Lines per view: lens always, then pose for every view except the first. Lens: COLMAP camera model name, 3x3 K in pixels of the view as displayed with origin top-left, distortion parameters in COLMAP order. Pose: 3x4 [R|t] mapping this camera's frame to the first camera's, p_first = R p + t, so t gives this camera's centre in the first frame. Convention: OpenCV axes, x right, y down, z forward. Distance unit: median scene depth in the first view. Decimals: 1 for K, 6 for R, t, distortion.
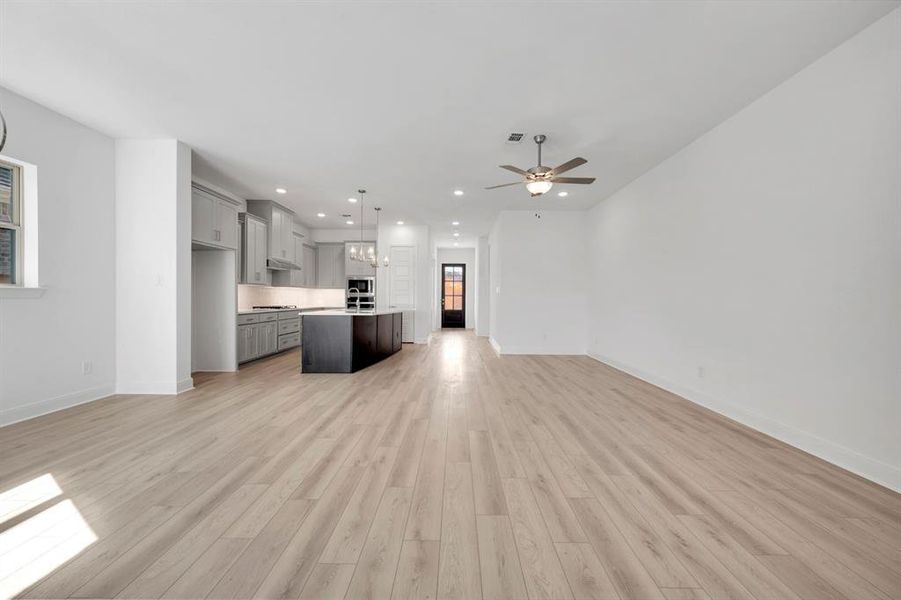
lens RADIAL K [[357.7, 0, 456.6], [0, 357.7, 299.0], [0, 0, 1]] dist [-0.000163, -0.000336]
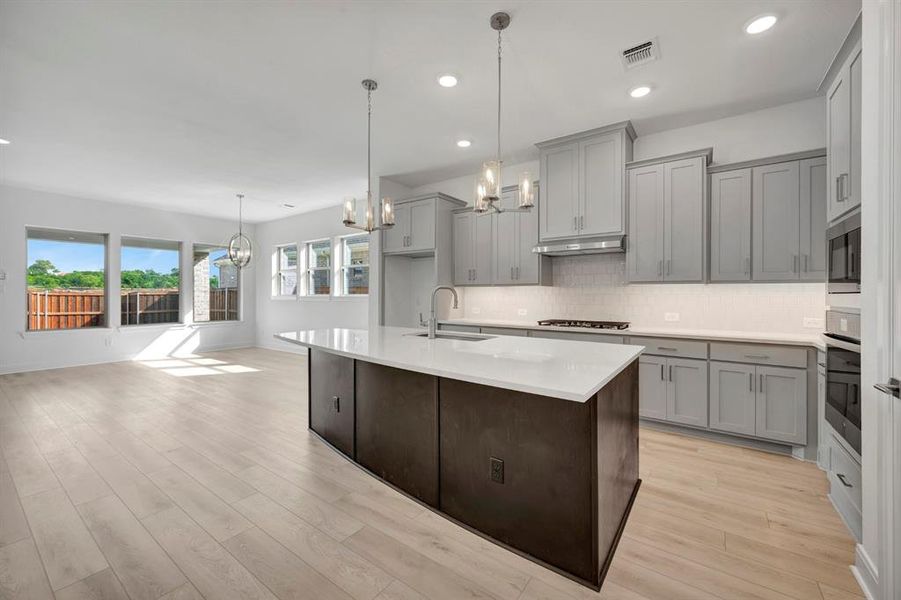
lens RADIAL K [[357.7, 0, 455.9], [0, 357.7, 297.5], [0, 0, 1]] dist [-0.000163, -0.000336]
pose [[-0.574872, -0.002904, -0.818238, 0.079644], [-0.011085, 0.999930, 0.004239, -0.028394], [0.818168, 0.011507, -0.574864, 1.891487]]
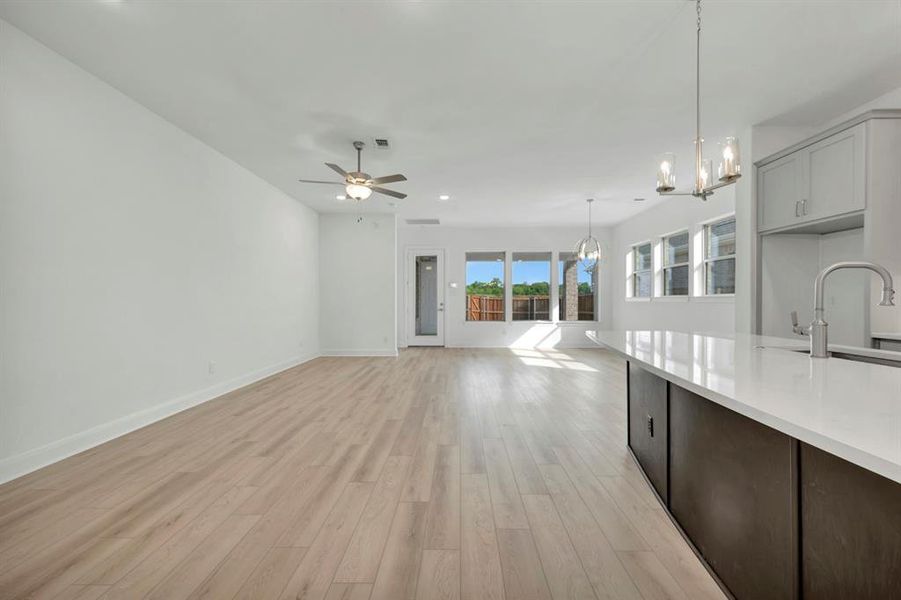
lens RADIAL K [[357.7, 0, 456.8], [0, 357.7, 301.3], [0, 0, 1]] dist [-0.000163, -0.000336]
pose [[-0.999944, -0.006033, 0.008750, -0.055194], [-0.005958, 0.999946, 0.008568, -0.009489], [-0.008801, 0.008515, -0.999925, 1.852951]]
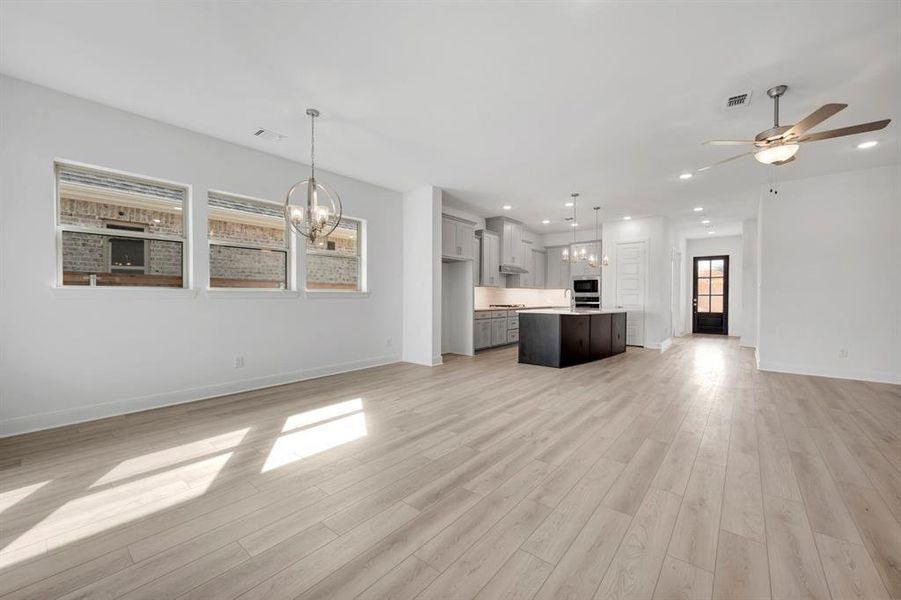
lens RADIAL K [[357.7, 0, 454.0], [0, 357.7, 299.6], [0, 0, 1]] dist [-0.000163, -0.000336]
pose [[0.773979, 0.001903, -0.633208, 0.167927], [-0.001135, 0.999998, 0.001619, 0.001035], [0.633210, -0.000535, 0.773980, -0.035499]]
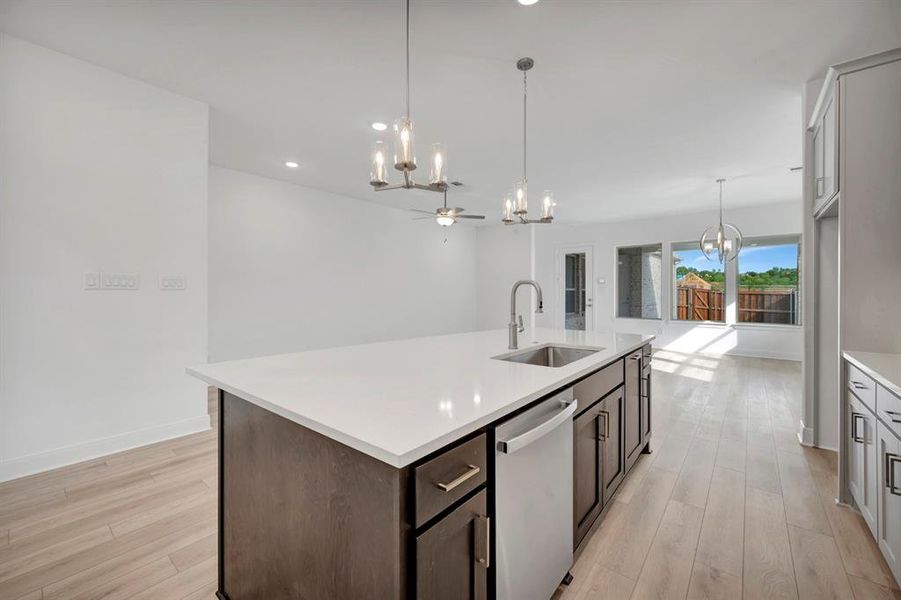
lens RADIAL K [[357.7, 0, 458.4], [0, 357.7, 290.6], [0, 0, 1]] dist [-0.000163, -0.000336]
pose [[-0.776754, -0.004521, 0.629788, -0.663488], [-0.002914, 0.999989, 0.003584, -0.033432], [-0.629798, 0.000948, -0.776759, 1.915814]]
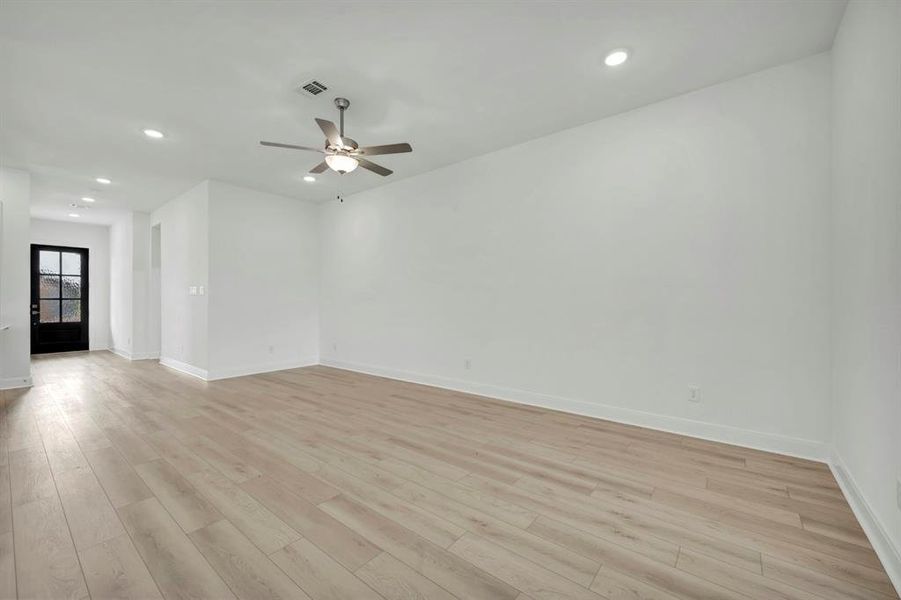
lens RADIAL K [[357.7, 0, 457.1], [0, 357.7, 301.4], [0, 0, 1]] dist [-0.000163, -0.000336]
pose [[0.613123, -0.004740, 0.789973, -0.226579], [0.007707, 0.999970, 0.000018, -0.001196], [-0.789950, 0.006077, 0.613141, 0.280747]]
